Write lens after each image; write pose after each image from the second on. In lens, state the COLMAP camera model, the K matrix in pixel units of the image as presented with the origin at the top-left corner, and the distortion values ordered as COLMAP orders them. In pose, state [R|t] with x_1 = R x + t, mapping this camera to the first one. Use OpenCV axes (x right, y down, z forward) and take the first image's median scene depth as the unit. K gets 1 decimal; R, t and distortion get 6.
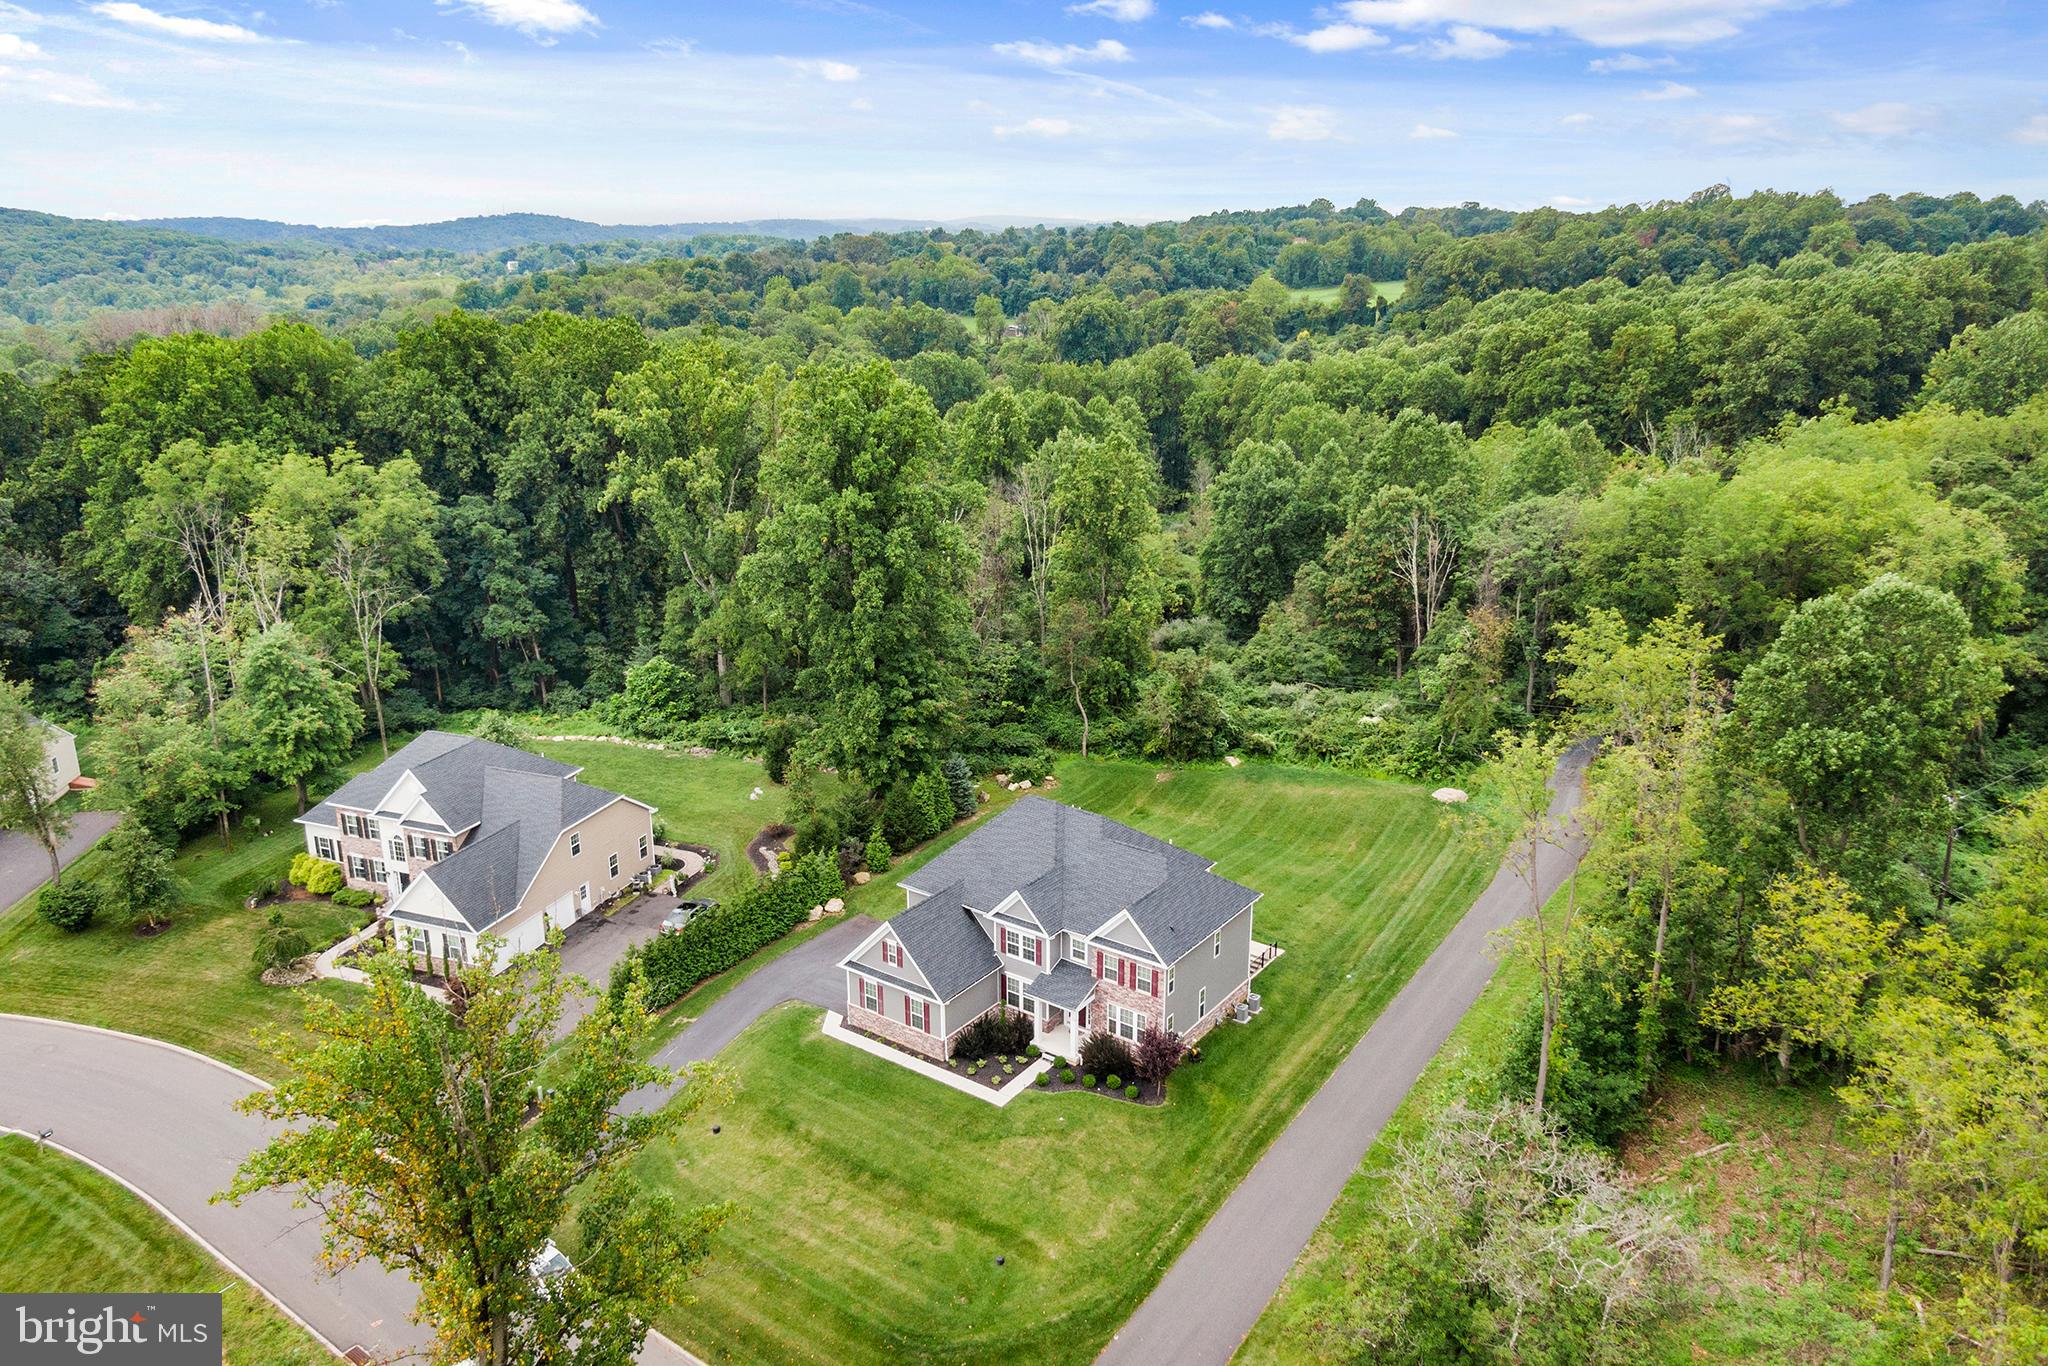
lens RADIAL K [[1450.9, 0, 1041.1], [0, 1450.9, 675.7], [0, 0, 1]] dist [0.031592, -0.050708]
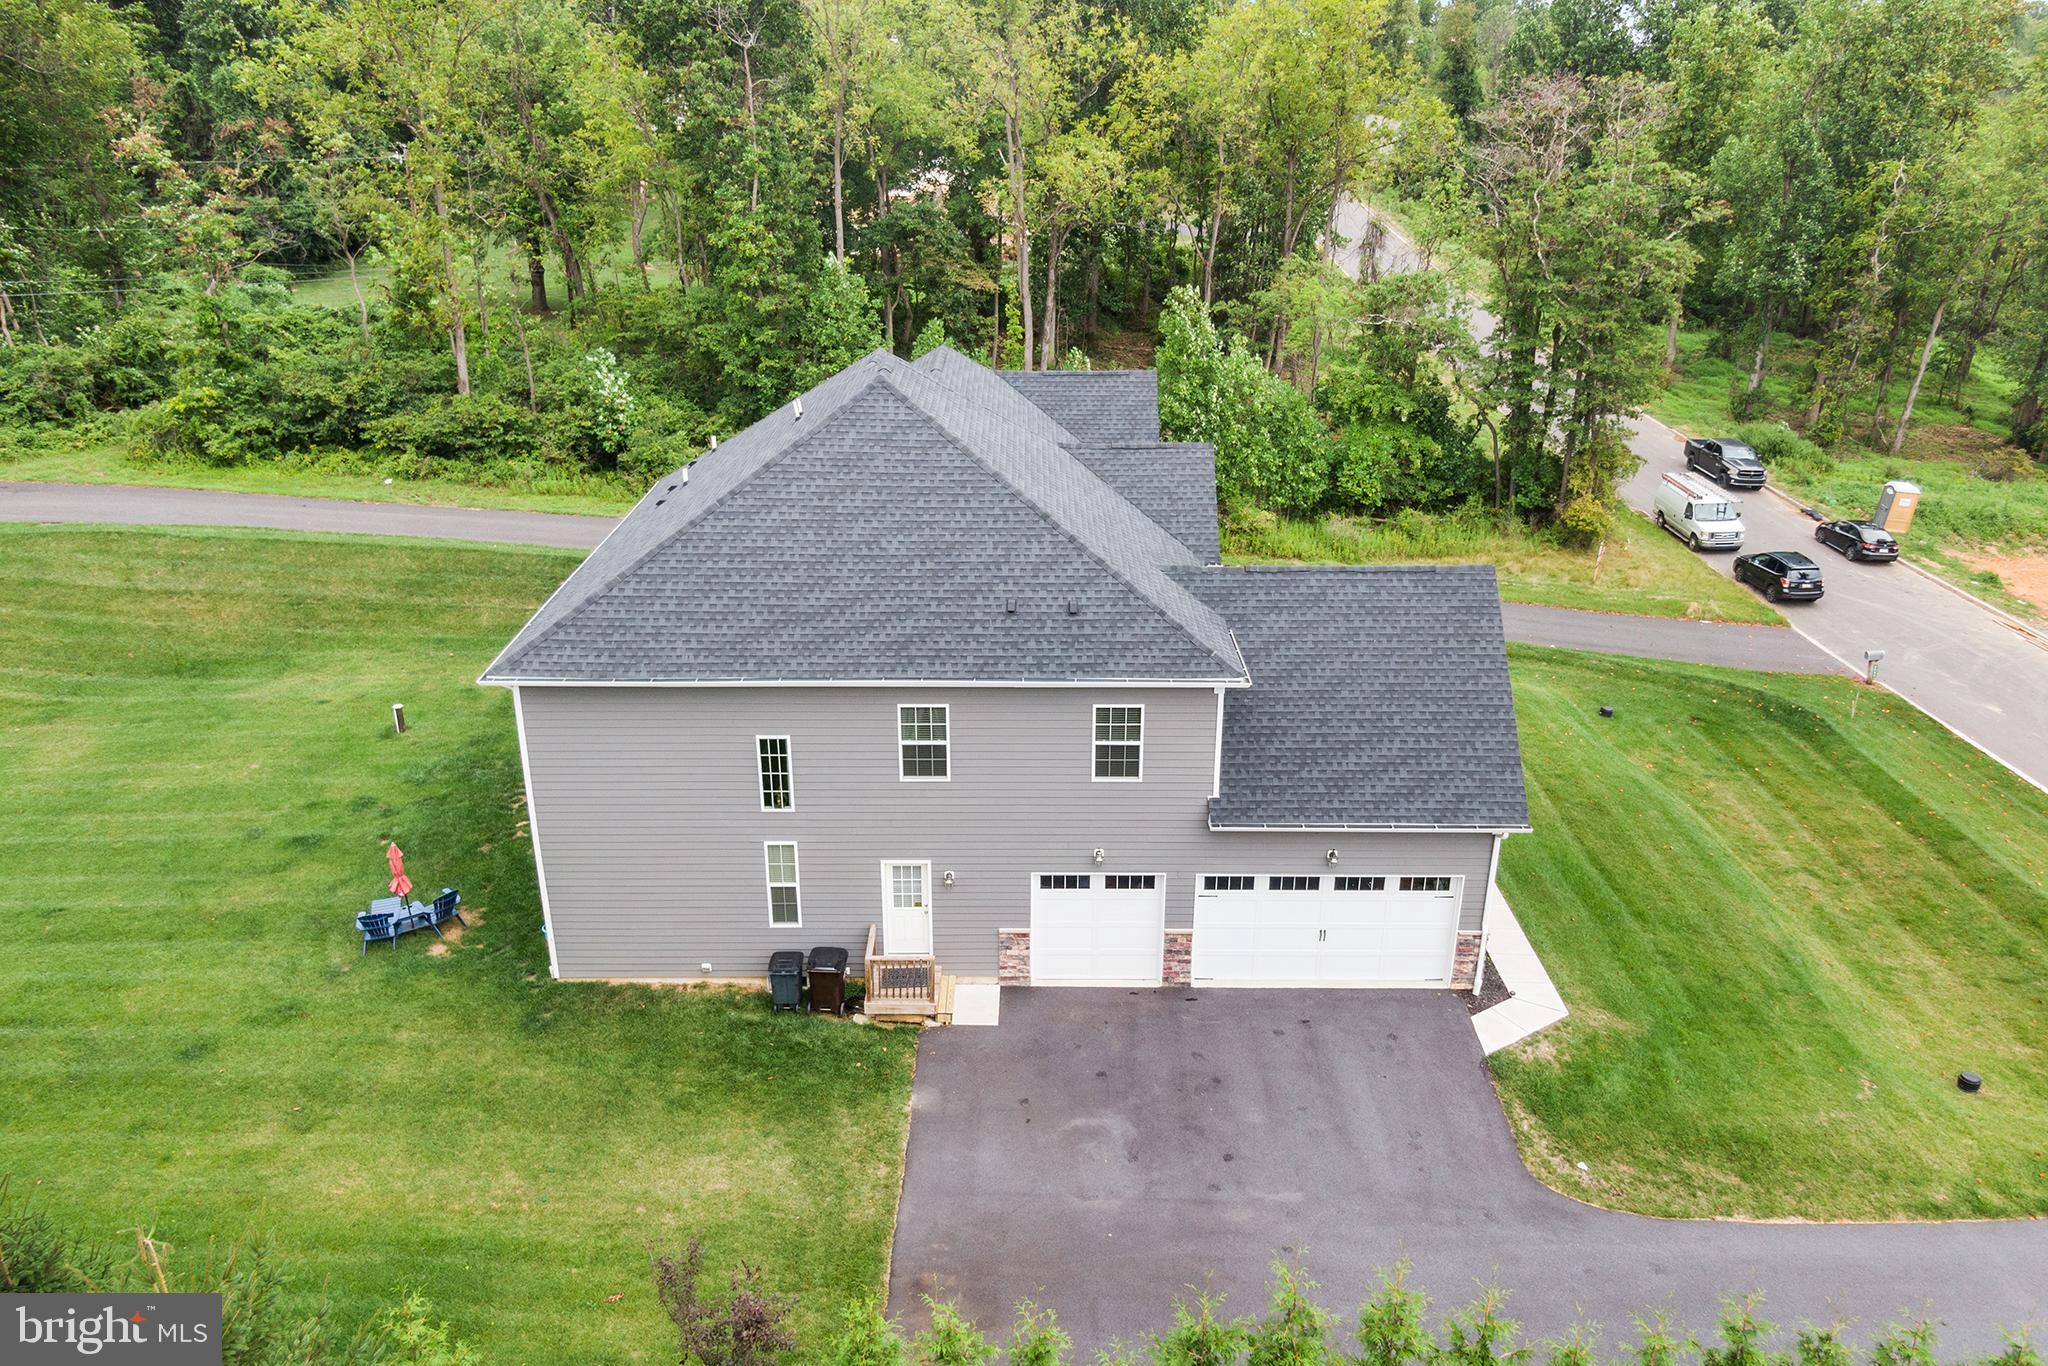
lens RADIAL K [[1450.9, 0, 1026.4], [0, 1450.9, 698.3], [0, 0, 1]] dist [0.031592, -0.050708]
pose [[-0.572816, -0.322994, 0.753364, -0.321830], [0.241263, 0.811940, 0.531550, -0.028335], [-0.783374, 0.486240, -0.387165, 1.234393]]
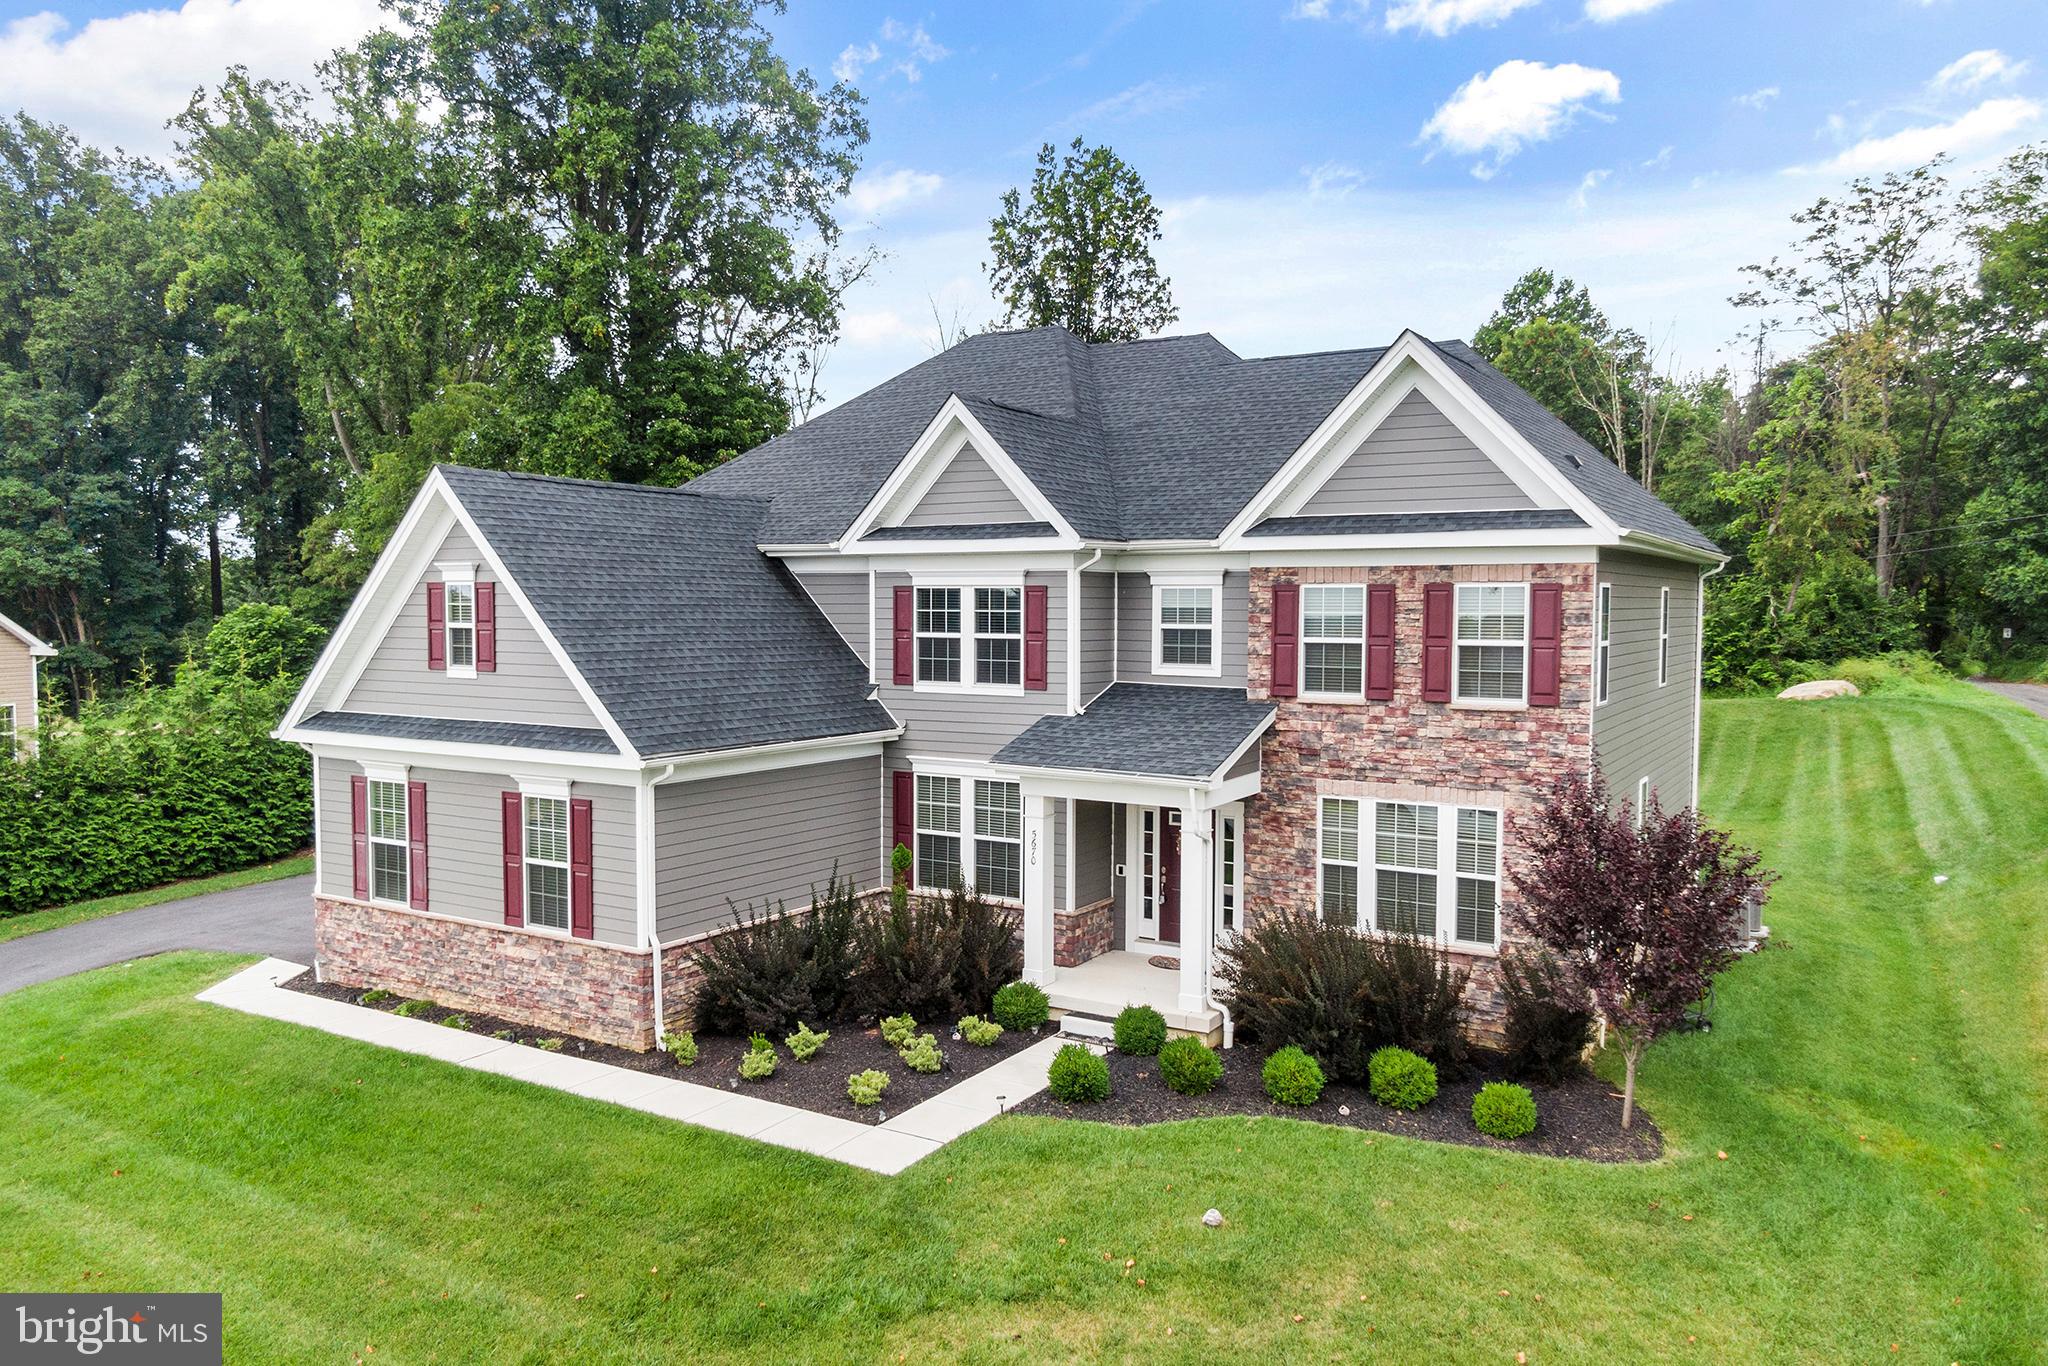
lens RADIAL K [[1450.9, 0, 1033.7], [0, 1450.9, 679.6], [0, 0, 1]] dist [0.031592, -0.050708]
pose [[0.997315, 0.003766, 0.073137, -0.021549], [0.014190, 0.969811, -0.243444, 0.263592], [-0.071846, 0.243828, 0.967153, 0.748175]]
